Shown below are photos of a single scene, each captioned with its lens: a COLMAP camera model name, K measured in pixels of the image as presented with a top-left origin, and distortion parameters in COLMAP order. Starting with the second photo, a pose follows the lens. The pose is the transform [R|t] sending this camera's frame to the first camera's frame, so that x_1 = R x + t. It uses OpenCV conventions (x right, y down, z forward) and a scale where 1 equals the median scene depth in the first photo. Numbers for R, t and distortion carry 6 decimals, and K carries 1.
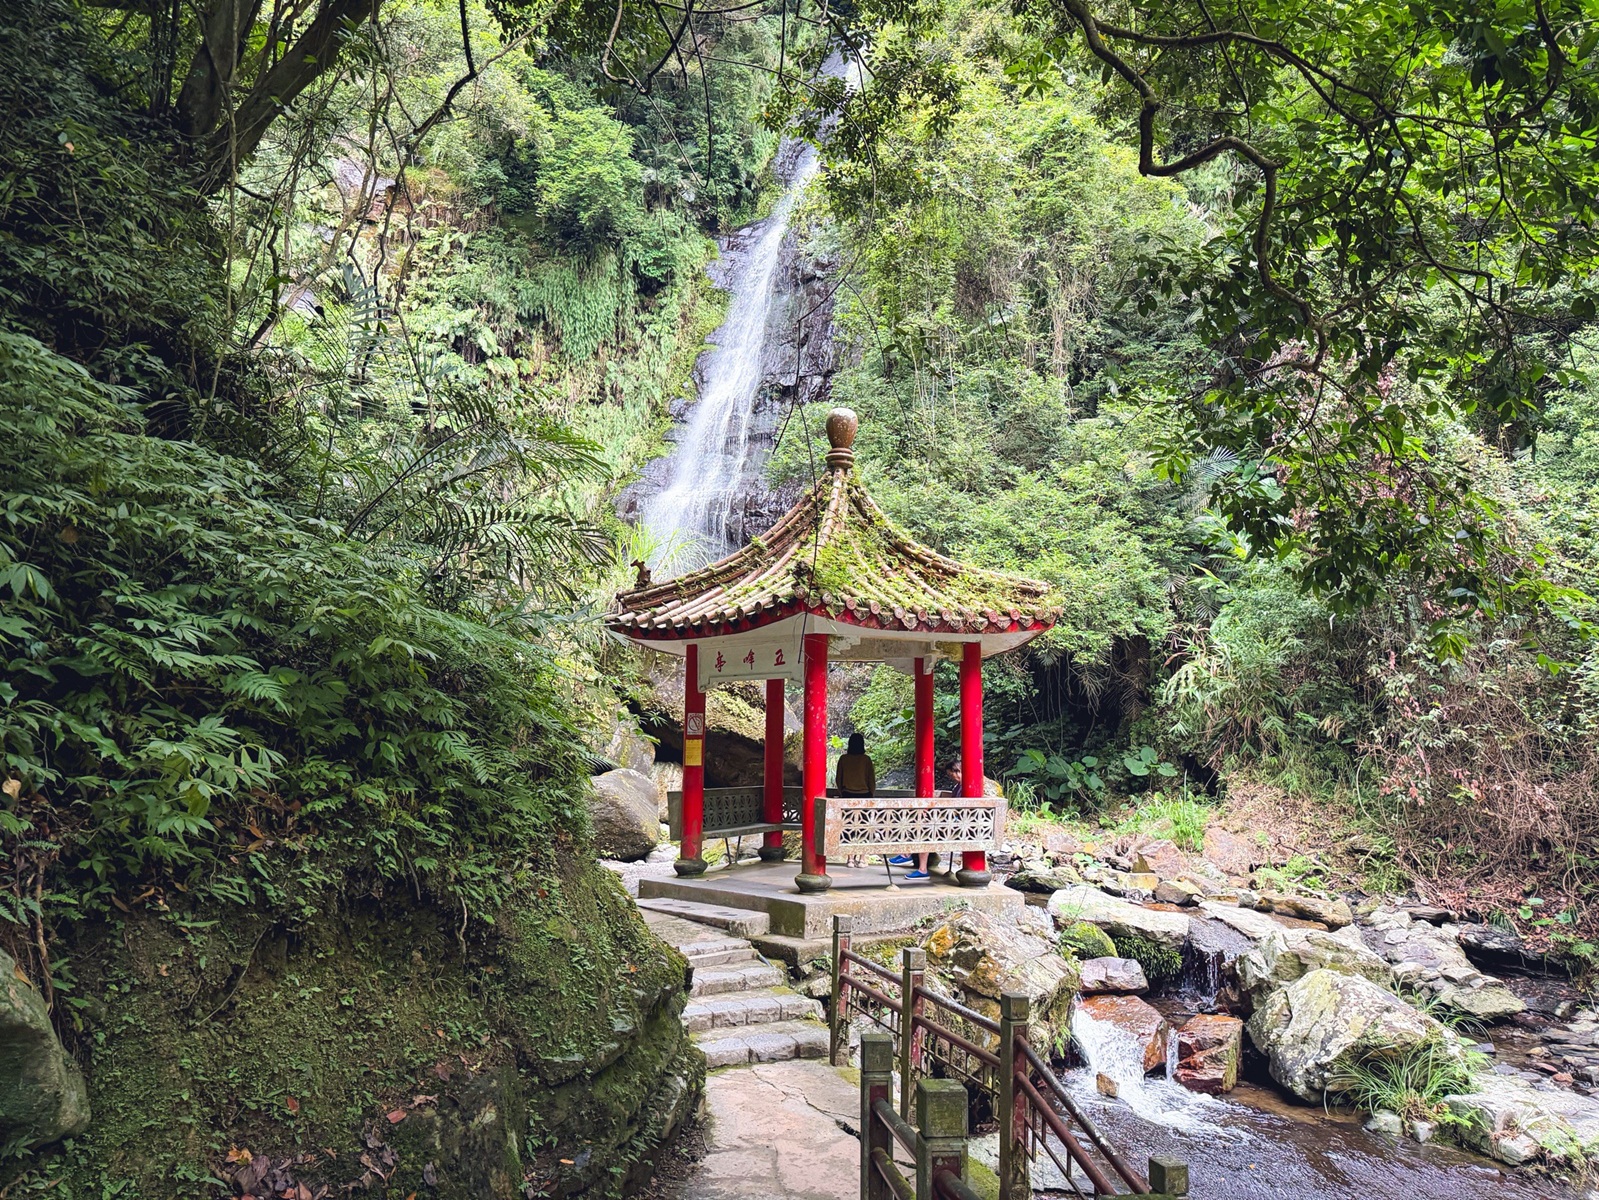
lens RADIAL K [[1145.2, 0, 831.0], [0, 1145.2, 607.3], [0, 0, 1]] dist [0.075223, -0.052007]
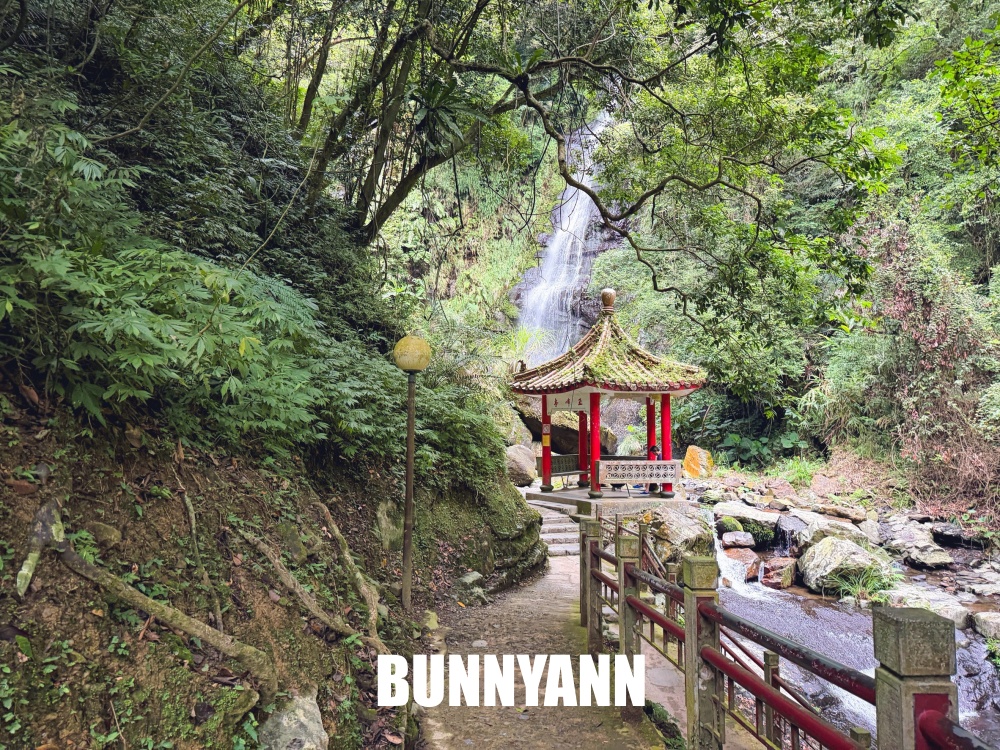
lens RADIAL K [[716.2, 0, 493.6], [0, 716.2, 383.5], [0, 0, 1]] dist [0.075223, -0.052007]
pose [[0.977678, -0.017783, -0.209354, 0.048591], [0.031264, 0.997632, 0.061264, -0.048174], [0.207769, -0.066442, 0.975919, -0.261099]]
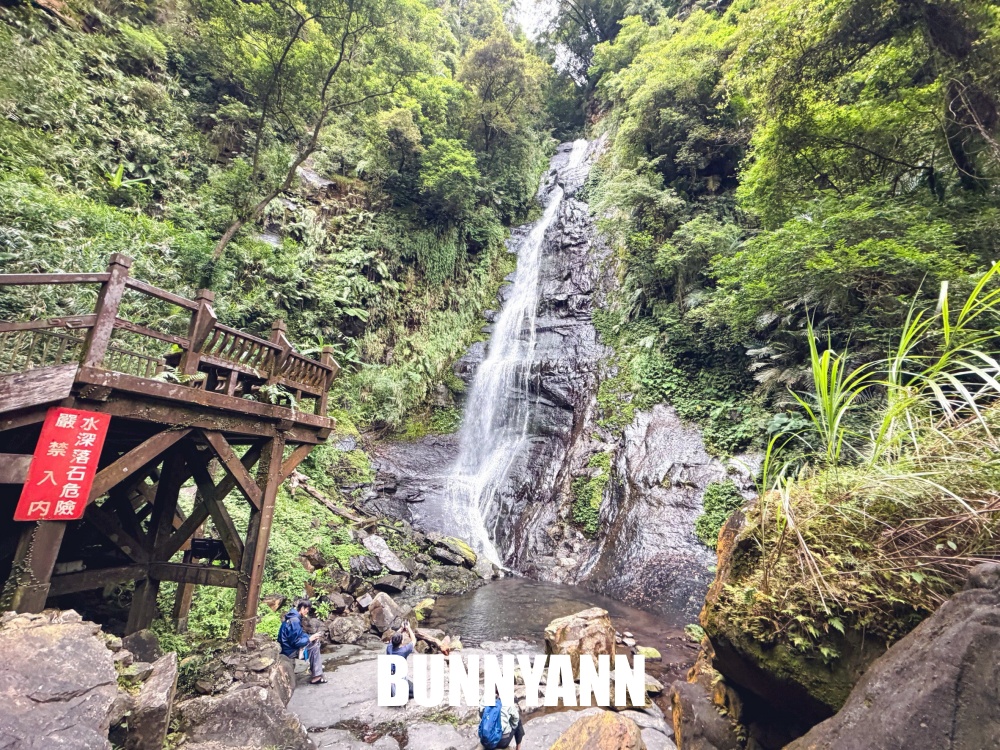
lens RADIAL K [[409.4, 0, 502.7], [0, 409.4, 377.8], [0, 0, 1]] dist [0.003392, 0.000251]
pose [[0.997476, 0.026553, 0.065858, -0.352115], [-0.018887, 0.993254, -0.114411, -0.019988], [-0.068452, 0.112878, 0.991248, 0.925574]]
